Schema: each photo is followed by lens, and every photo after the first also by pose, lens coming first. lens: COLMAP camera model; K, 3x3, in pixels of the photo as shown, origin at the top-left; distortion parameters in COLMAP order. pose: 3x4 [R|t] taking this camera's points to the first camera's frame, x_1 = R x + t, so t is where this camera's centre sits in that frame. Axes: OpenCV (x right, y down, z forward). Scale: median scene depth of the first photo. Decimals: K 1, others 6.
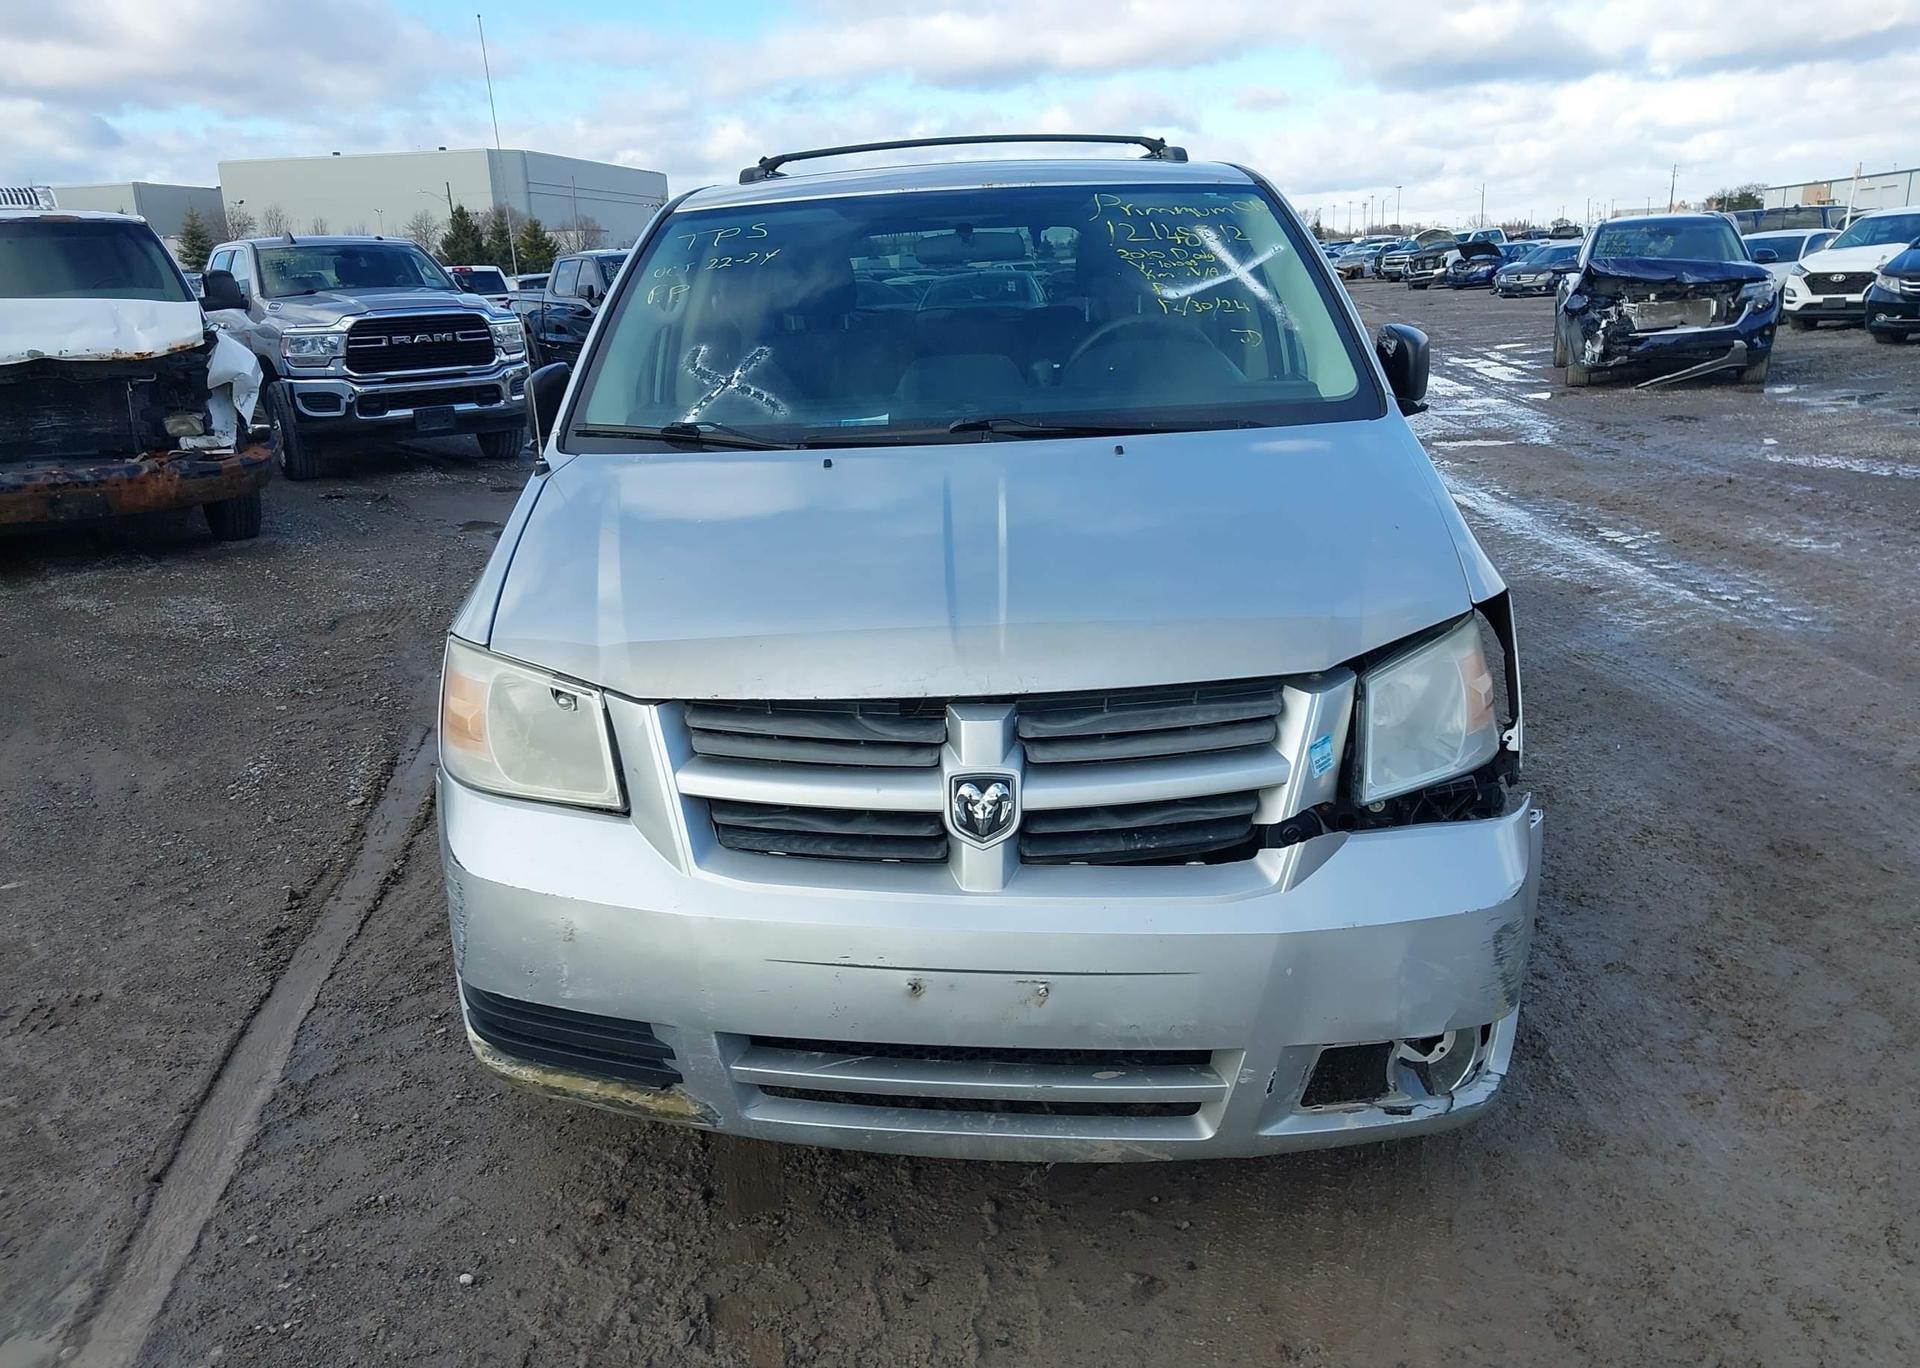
lens RADIAL K [[1520.7, 0, 944.8], [0, 1520.7, 670.6], [0, 0, 1]] dist [0.038180, -0.038869]
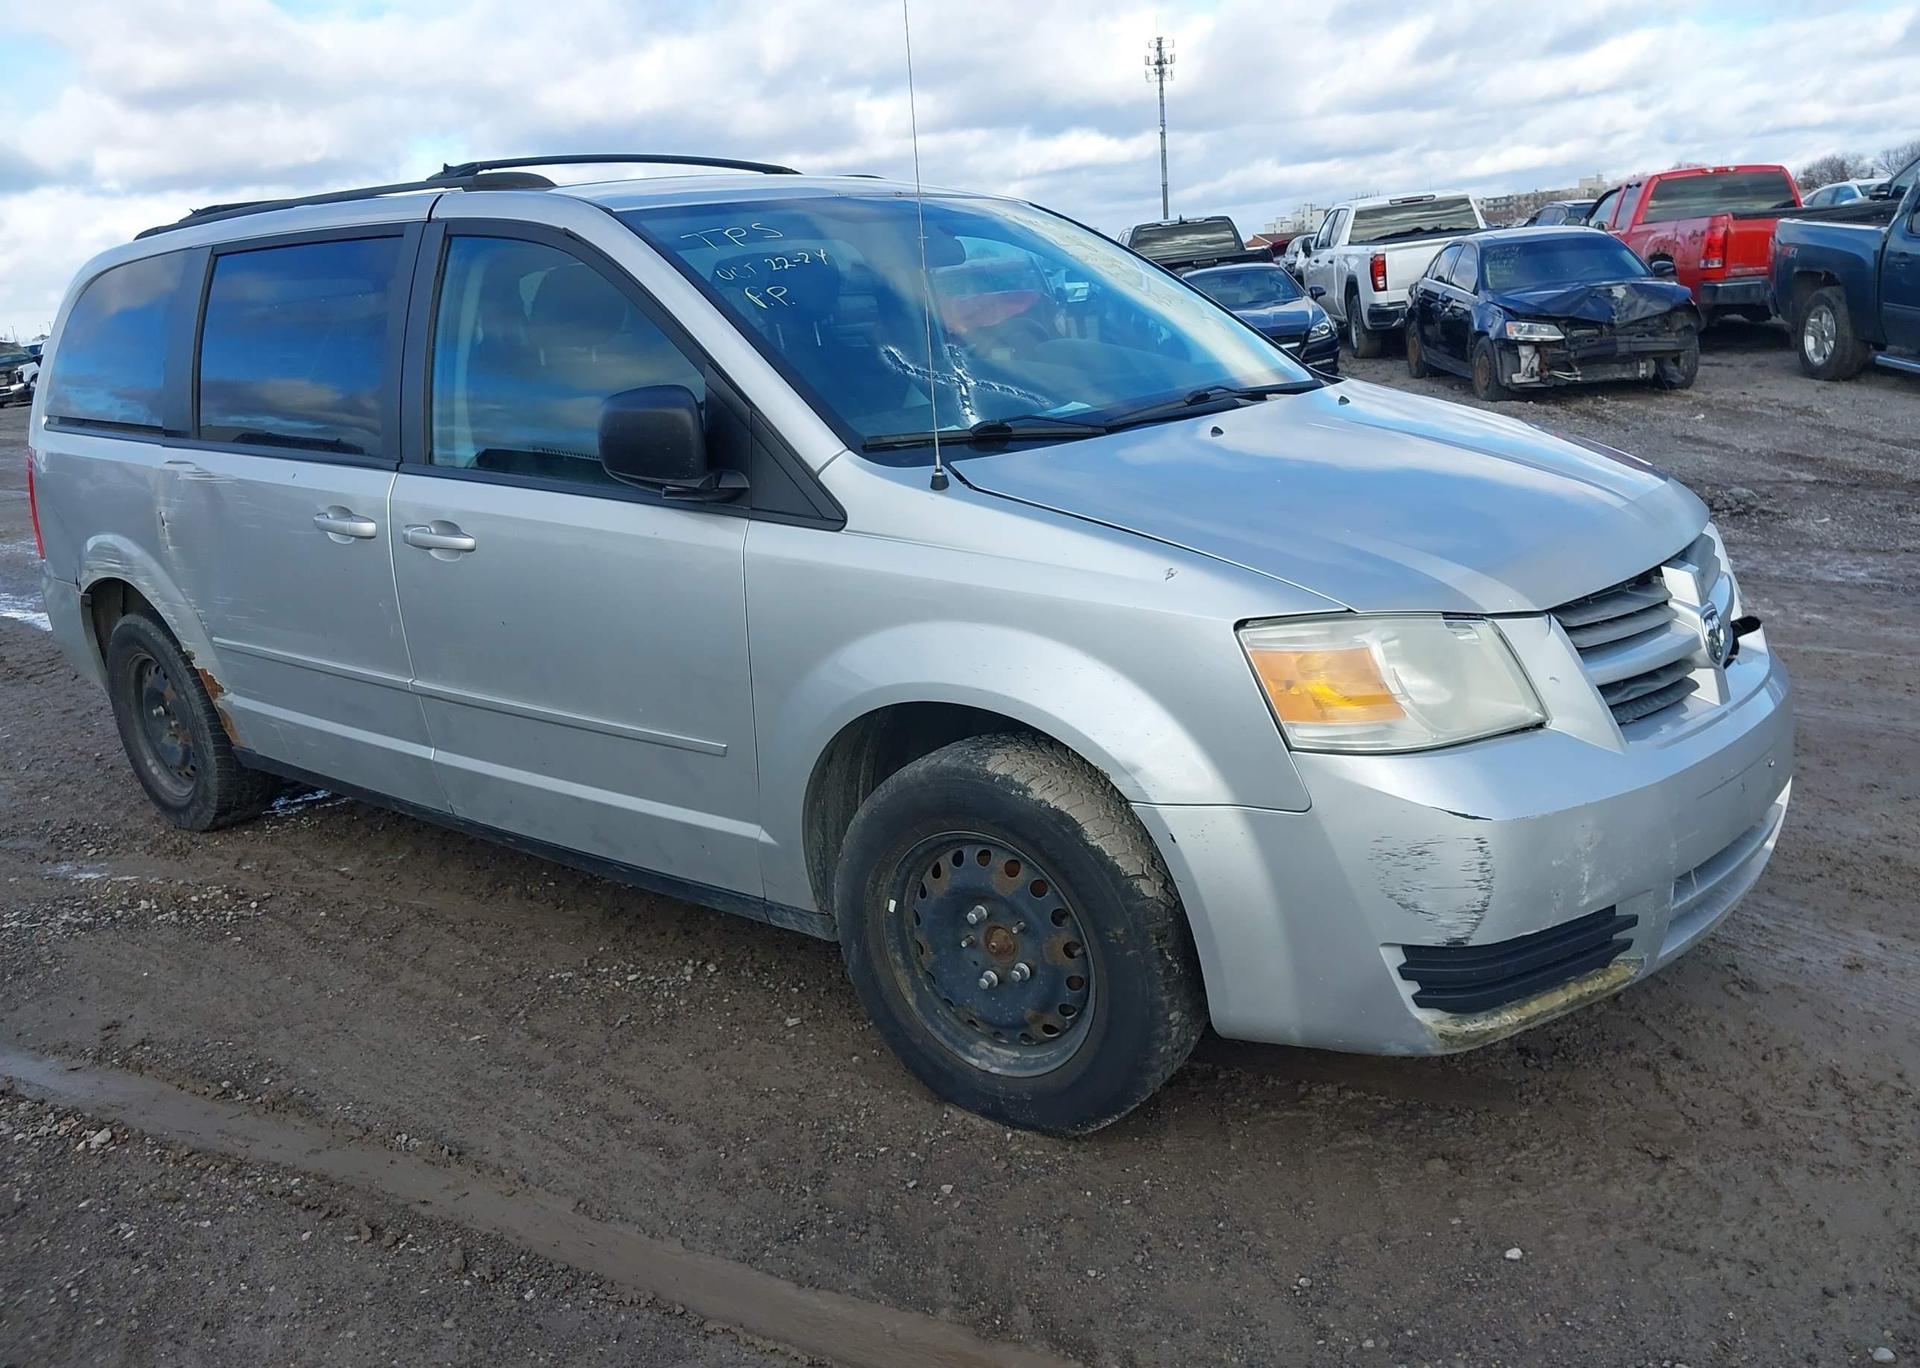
lens RADIAL K [[1520.7, 0, 947.3], [0, 1520.7, 681.7], [0, 0, 1]] dist [0.038180, -0.038869]
pose [[0.629672, -0.199365, 0.750844, -1.238381], [0.245855, 0.967972, 0.050839, -0.087534], [-0.736932, 0.152587, 0.658520, 0.604086]]
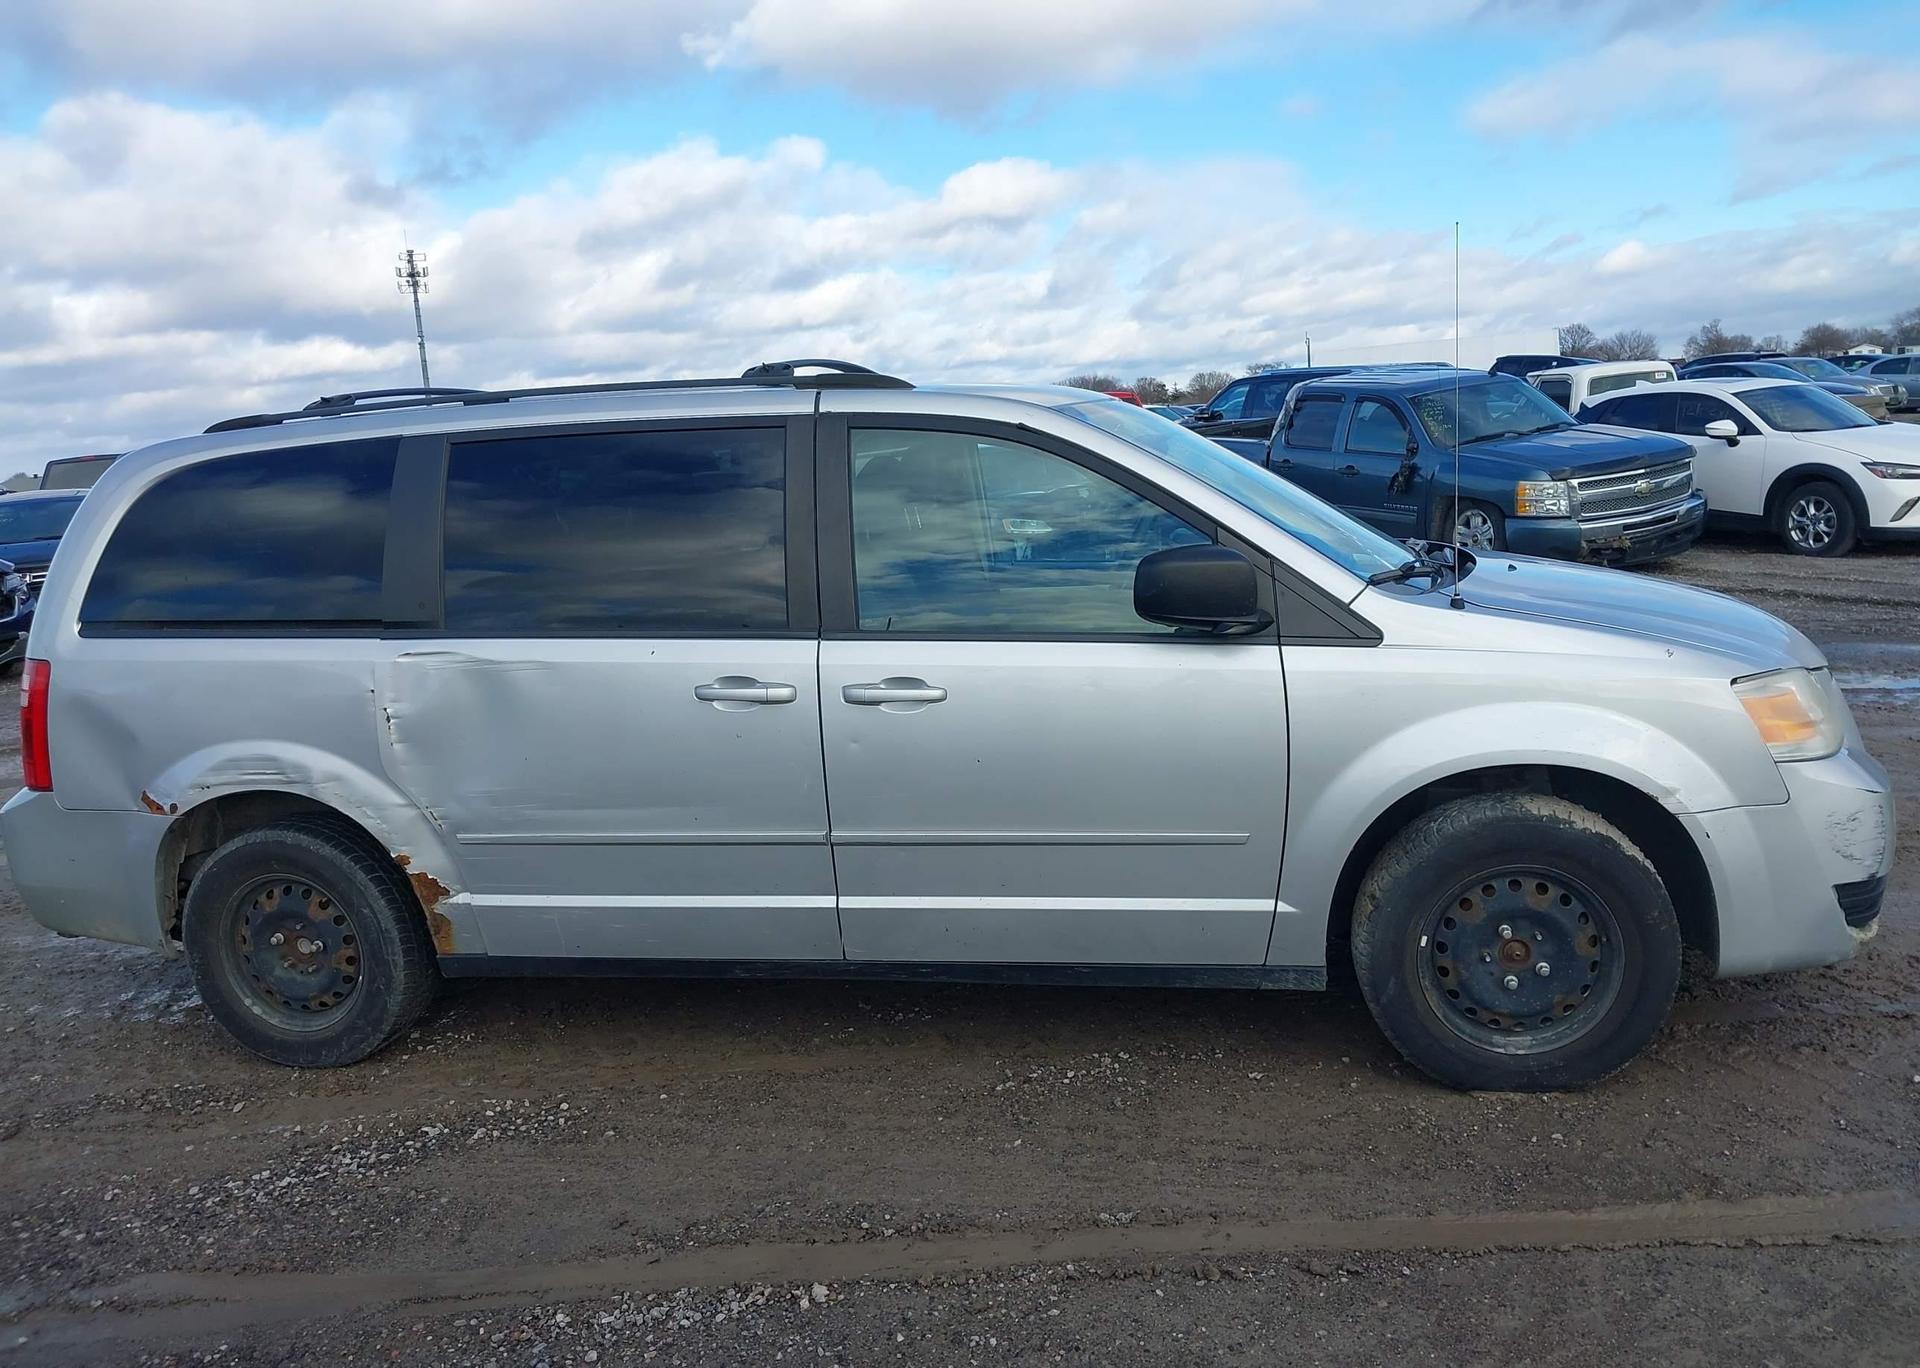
lens RADIAL K [[1520.7, 0, 963.0], [0, 1520.7, 713.9], [0, 0, 1]] dist [0.038180, -0.038869]
pose [[0.203910, -0.147147, 0.967868, -1.942530], [0.314503, 0.946081, 0.077576, -0.345304], [-0.927097, 0.288579, 0.239193, 1.462943]]
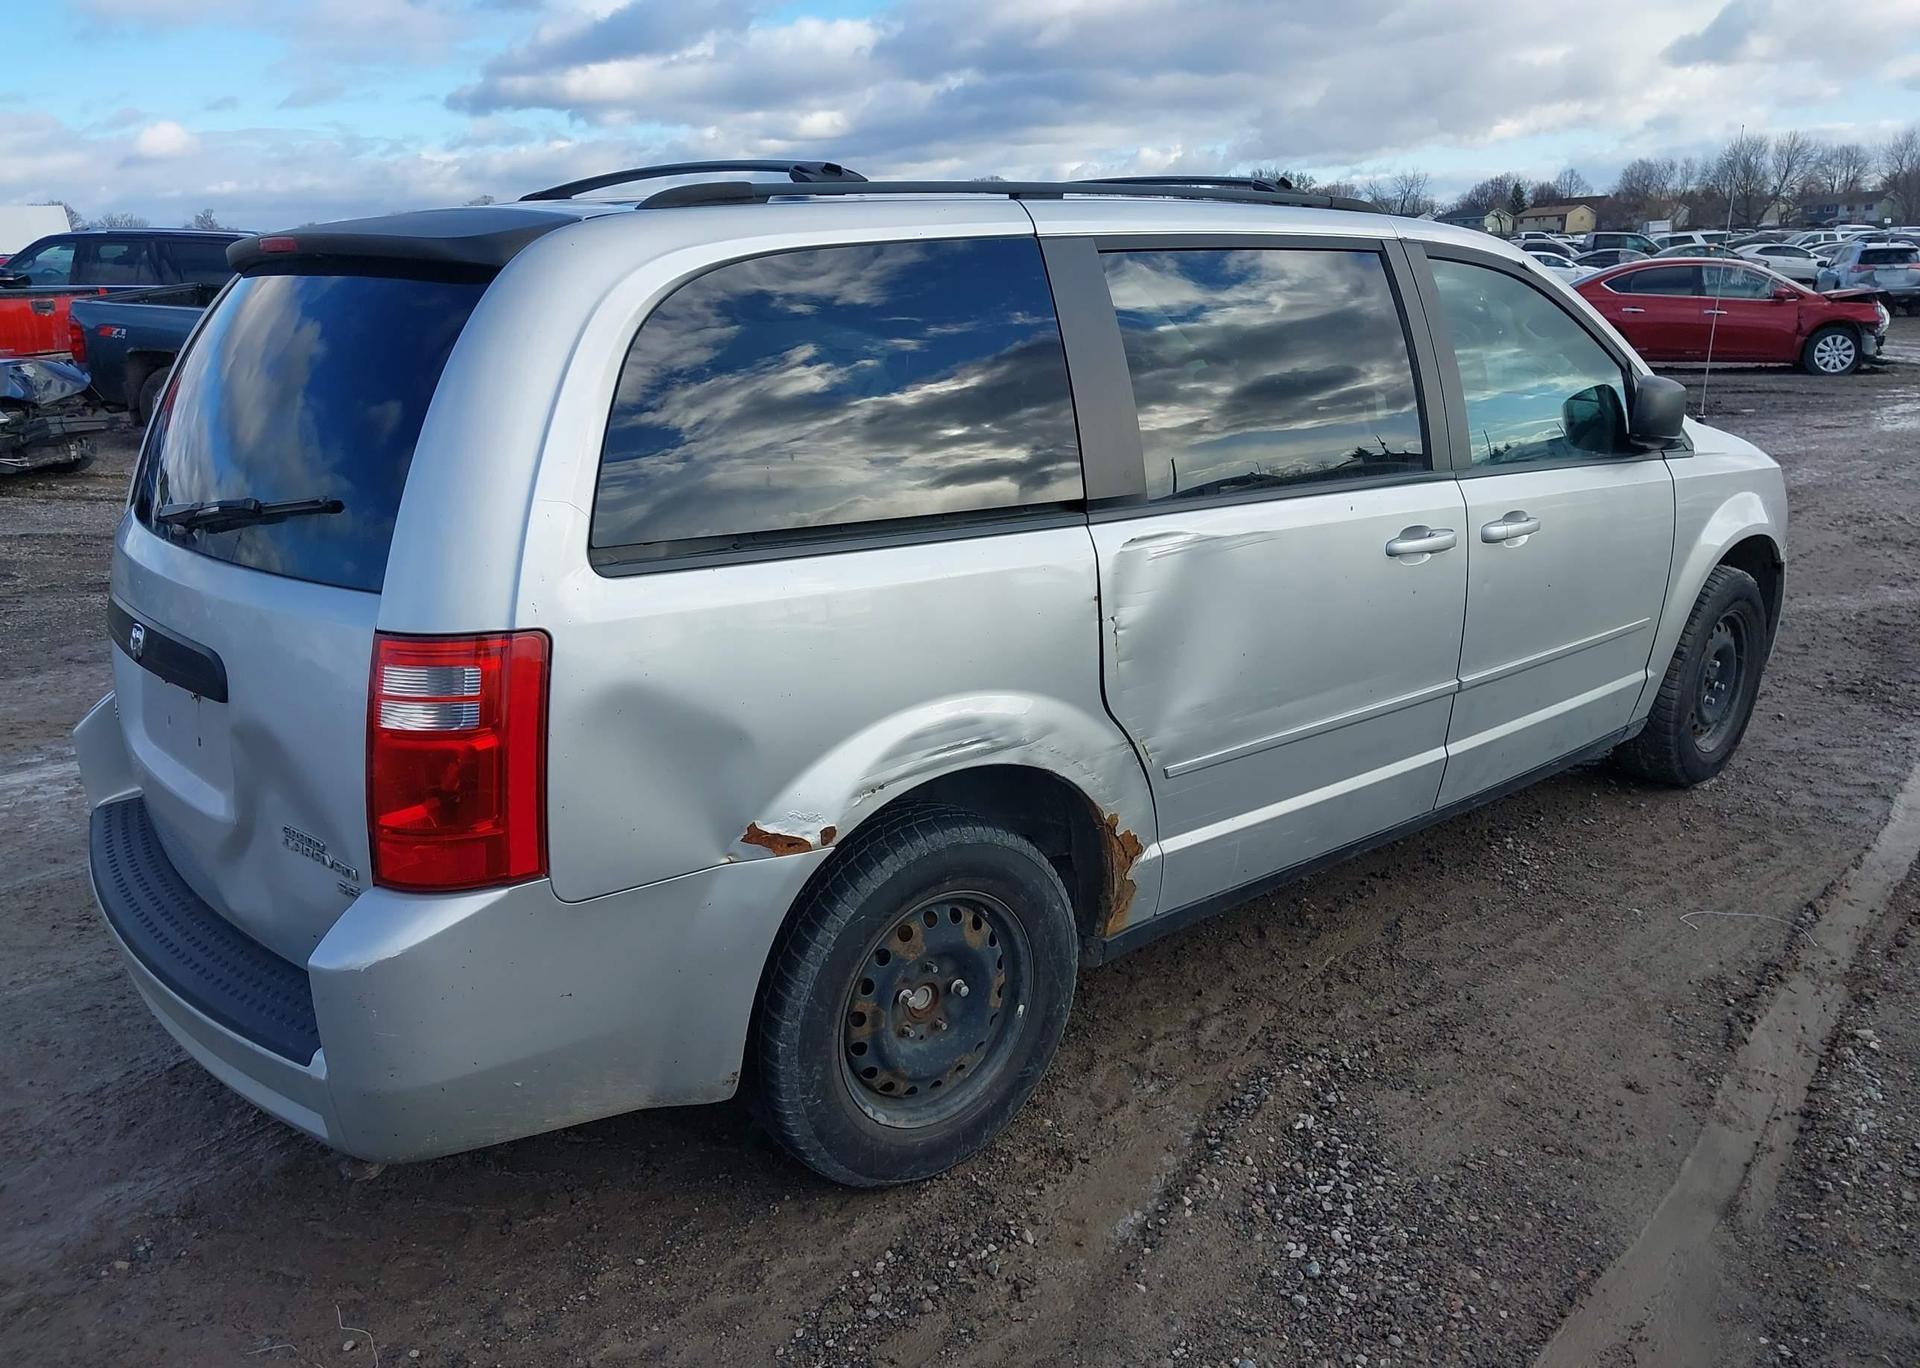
lens RADIAL K [[1520.7, 0, 952.2], [0, 1520.7, 684.7], [0, 0, 1]] dist [0.038180, -0.038869]
pose [[-0.652215, -0.148302, 0.743385, -1.254882], [0.246191, 0.886073, 0.392766, -0.896490], [-0.716942, 0.439182, -0.541400, 3.272245]]
